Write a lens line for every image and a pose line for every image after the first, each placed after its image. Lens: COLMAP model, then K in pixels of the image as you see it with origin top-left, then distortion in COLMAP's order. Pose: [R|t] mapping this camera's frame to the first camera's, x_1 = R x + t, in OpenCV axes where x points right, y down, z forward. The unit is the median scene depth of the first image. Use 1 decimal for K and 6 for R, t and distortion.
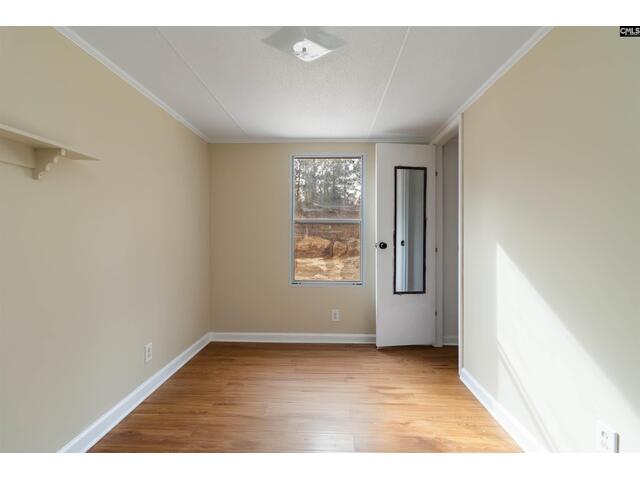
lens RADIAL K [[304.6, 0, 320.4], [0, 304.6, 237.9], [0, 0, 1]] dist [0.001638, -0.000120]
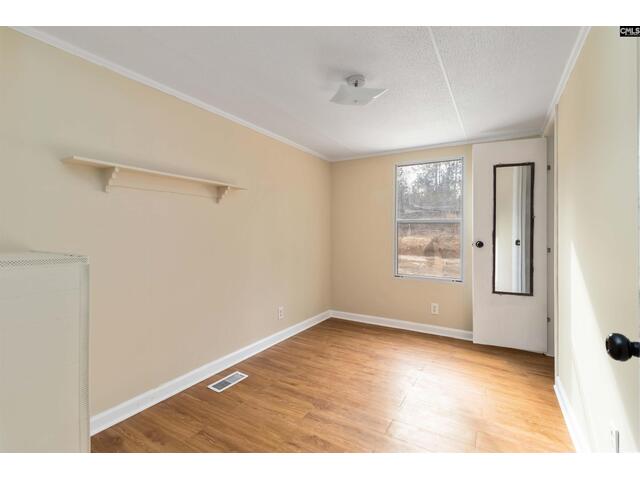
lens RADIAL K [[301.3, 0, 321.4], [0, 301.3, 232.1], [0, 0, 1]] dist [0.002274, 0.000288]
pose [[0.873513, -0.001216, -0.486799, 0.231203], [-0.006852, 0.999867, -0.014793, 0.003015], [0.486753, 0.016258, 0.873389, -0.134679]]
